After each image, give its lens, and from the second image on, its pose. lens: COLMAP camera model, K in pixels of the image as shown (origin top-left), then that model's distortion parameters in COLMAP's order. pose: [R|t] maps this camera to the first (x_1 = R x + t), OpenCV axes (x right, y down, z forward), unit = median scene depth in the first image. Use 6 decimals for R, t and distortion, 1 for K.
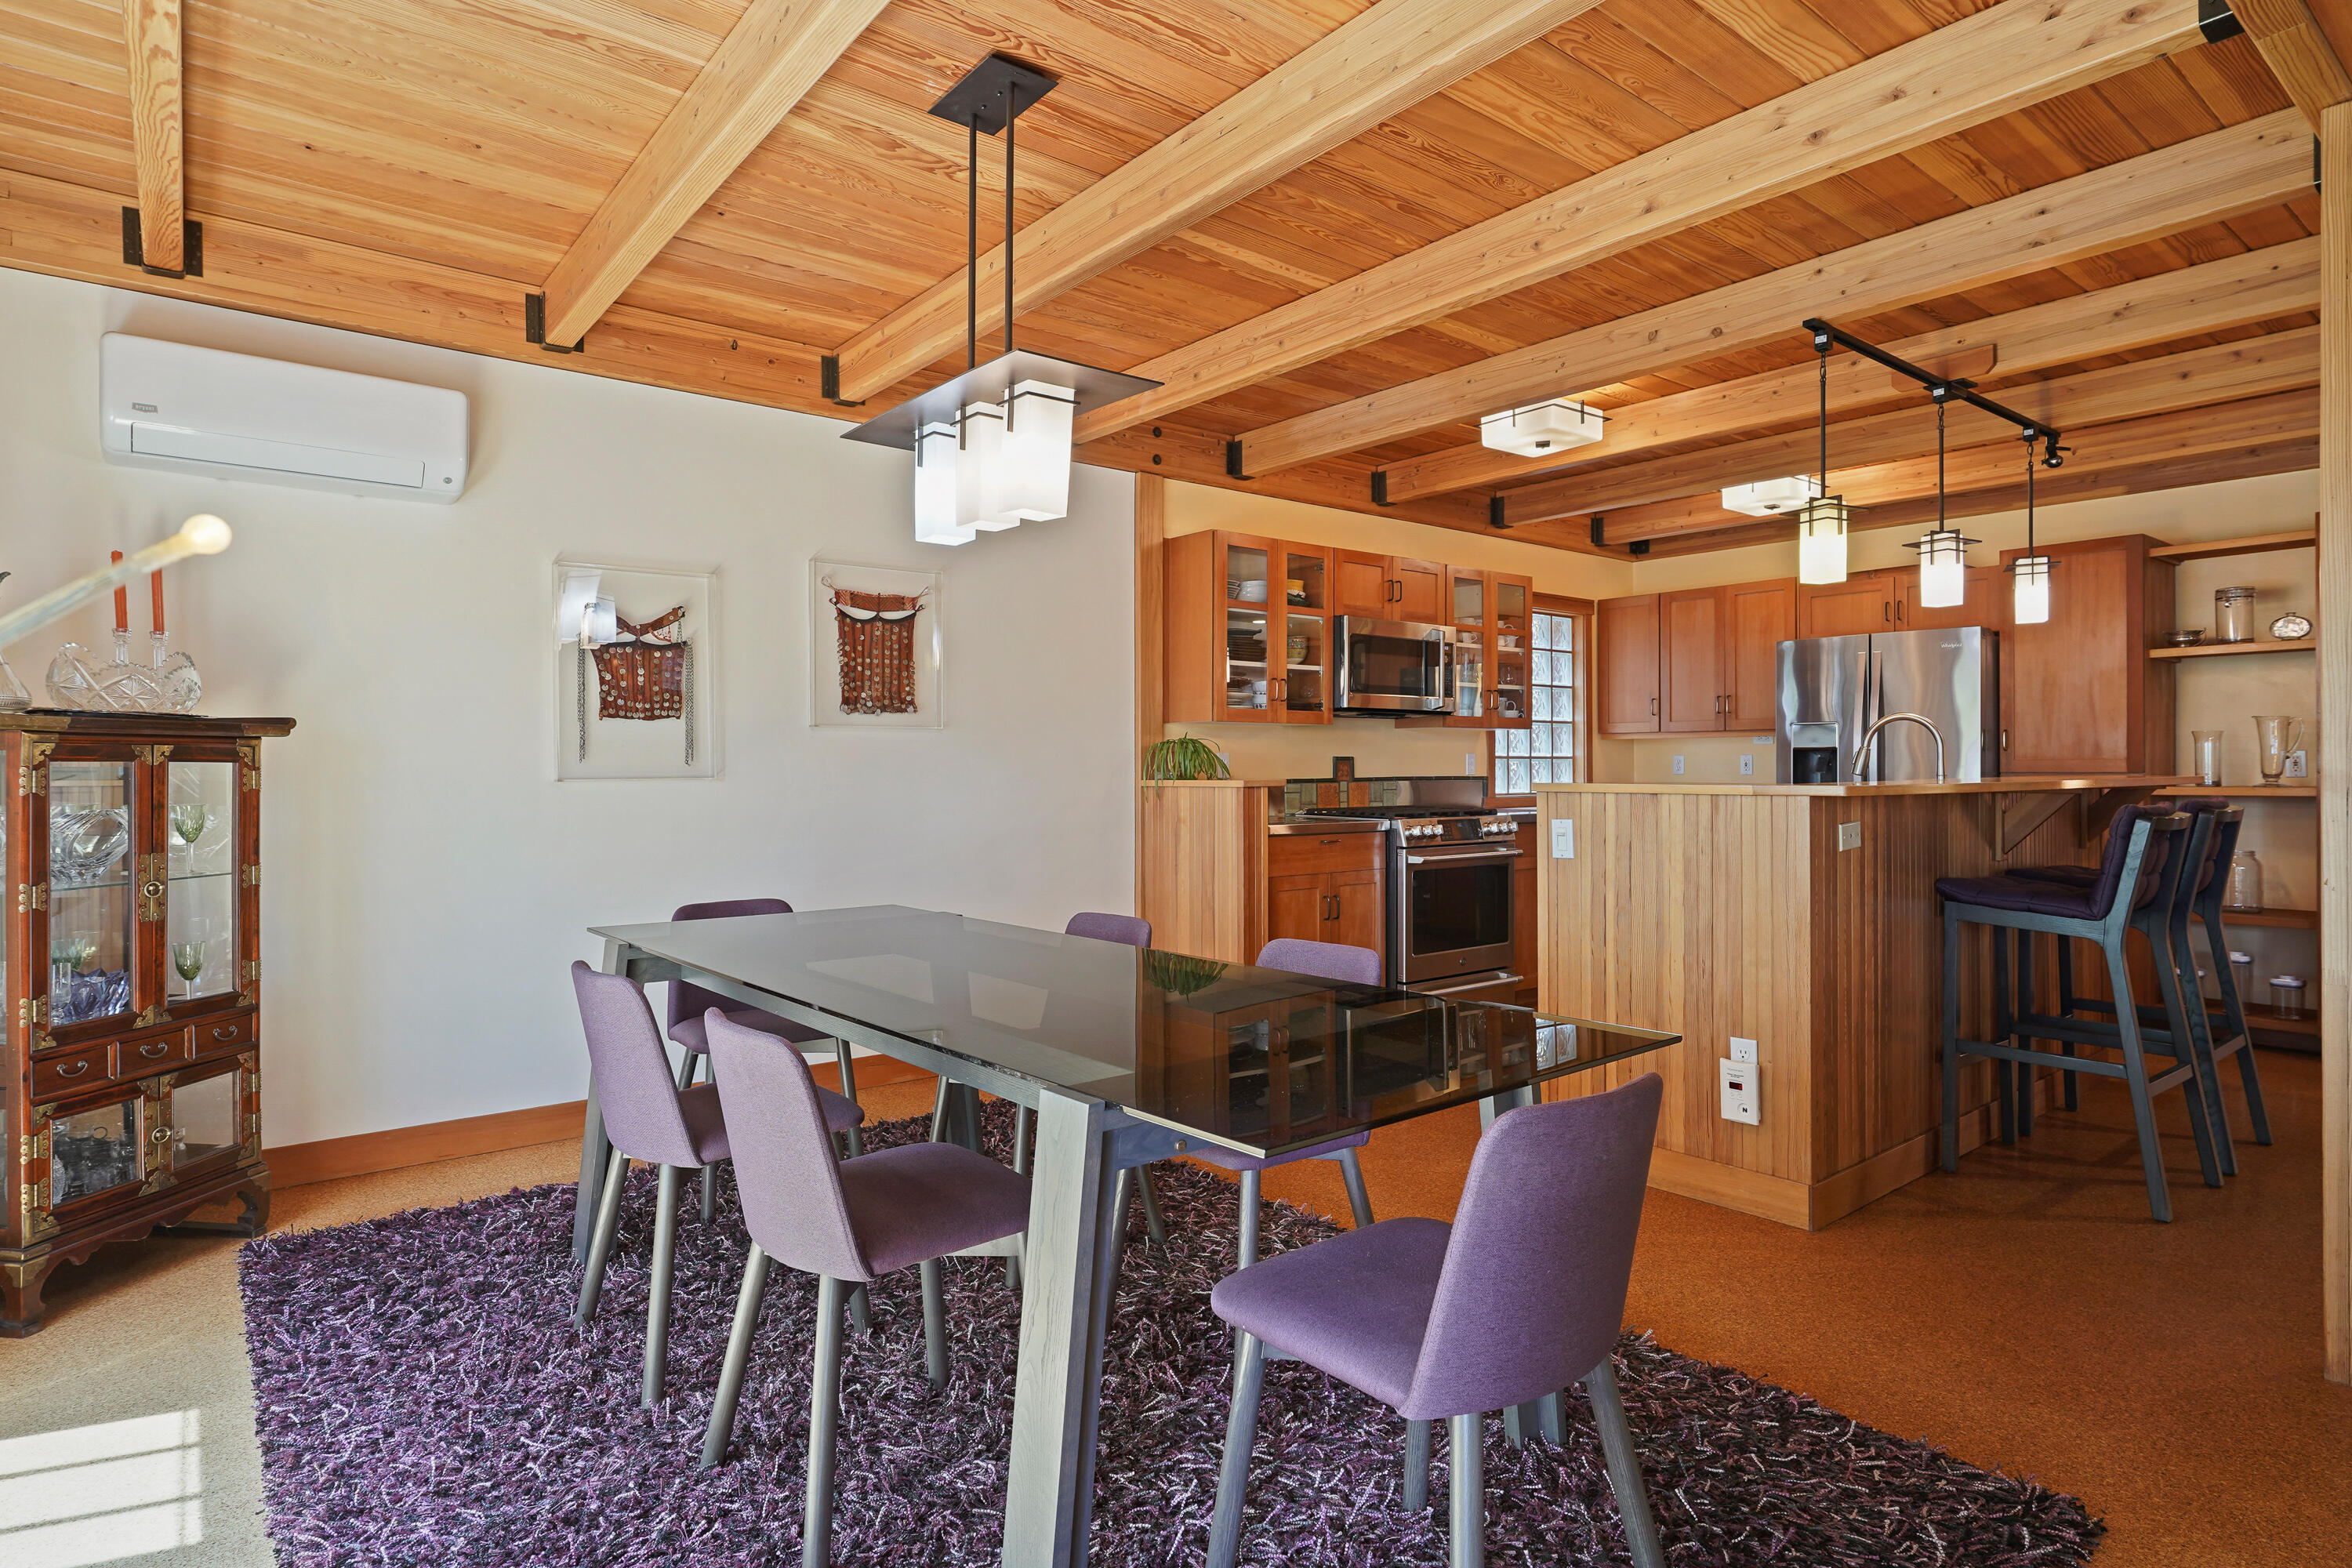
lens RADIAL K [[1250.6, 0, 1177.2], [0, 1250.6, 775.7], [0, 0, 1]] dist [-0.017662, 0.012343]
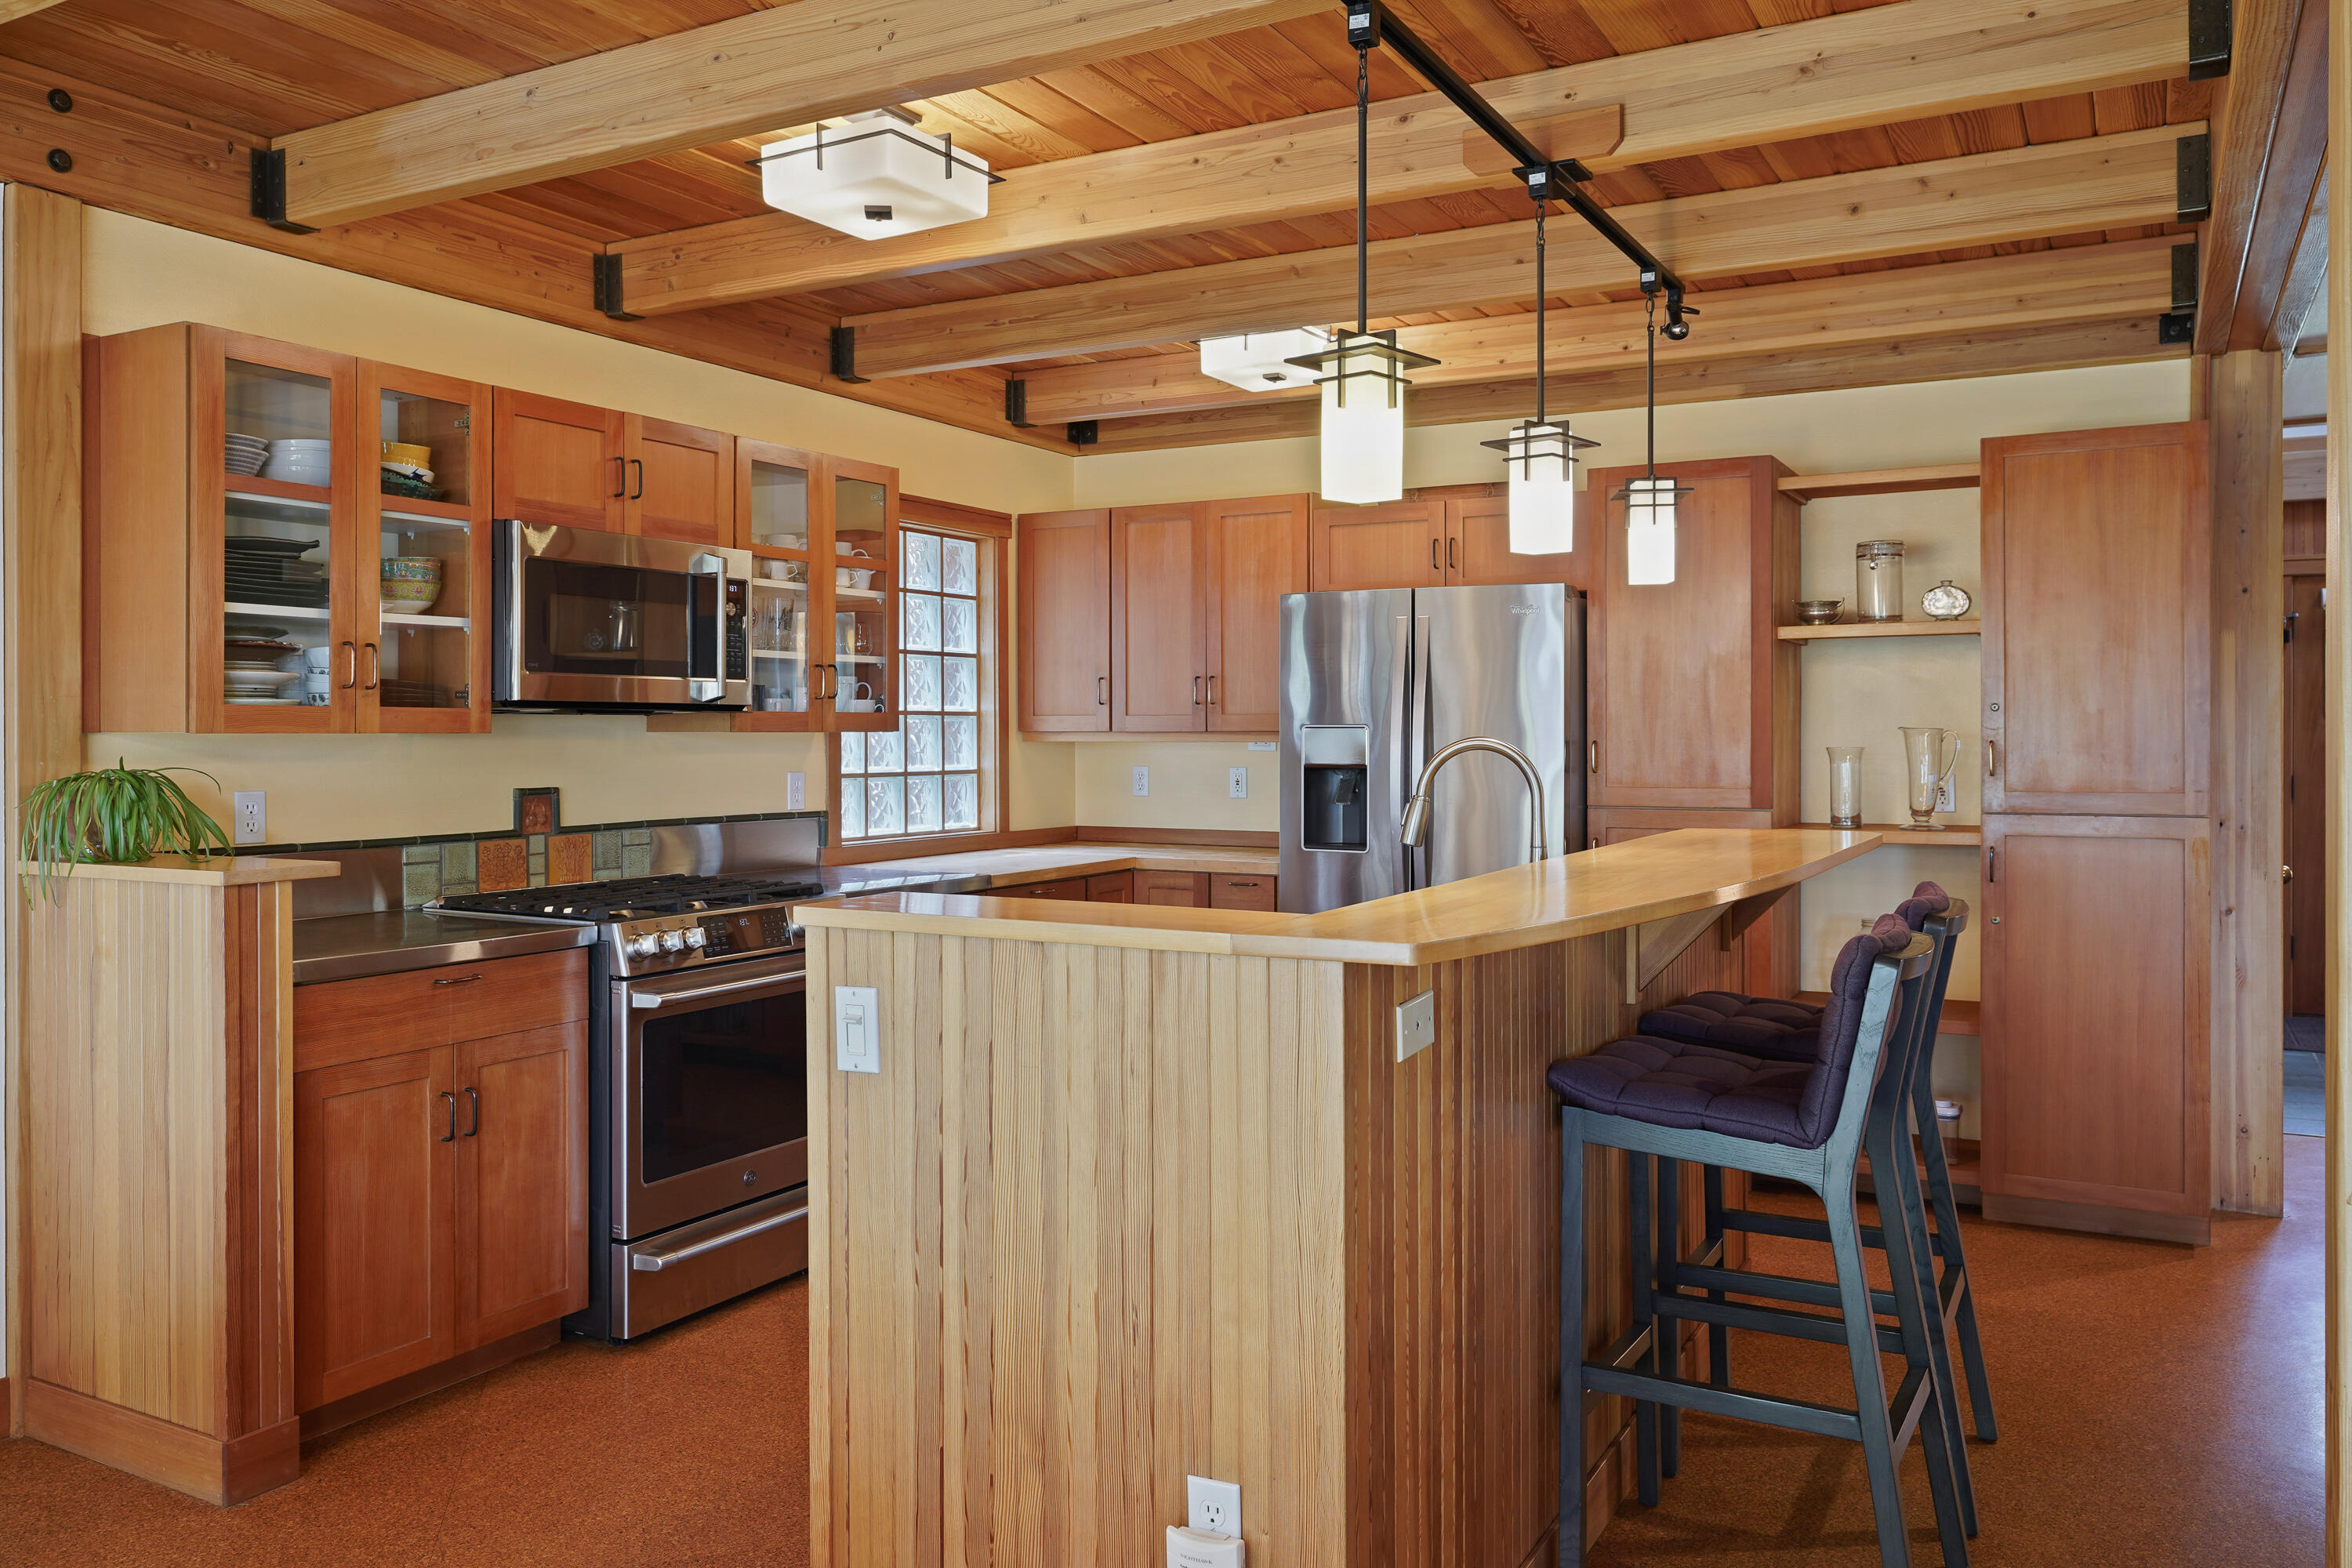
lens RADIAL K [[1756.1, 0, 1176.0], [0, 1756.1, 784.0], [0, 0, 1]] dist [-0.001947, -0.000029]
pose [[0.925631, -0.008330, 0.378336, 0.114984], [0.000939, 0.999805, 0.019716, -0.035144], [-0.378427, -0.017895, 0.925458, 0.237242]]
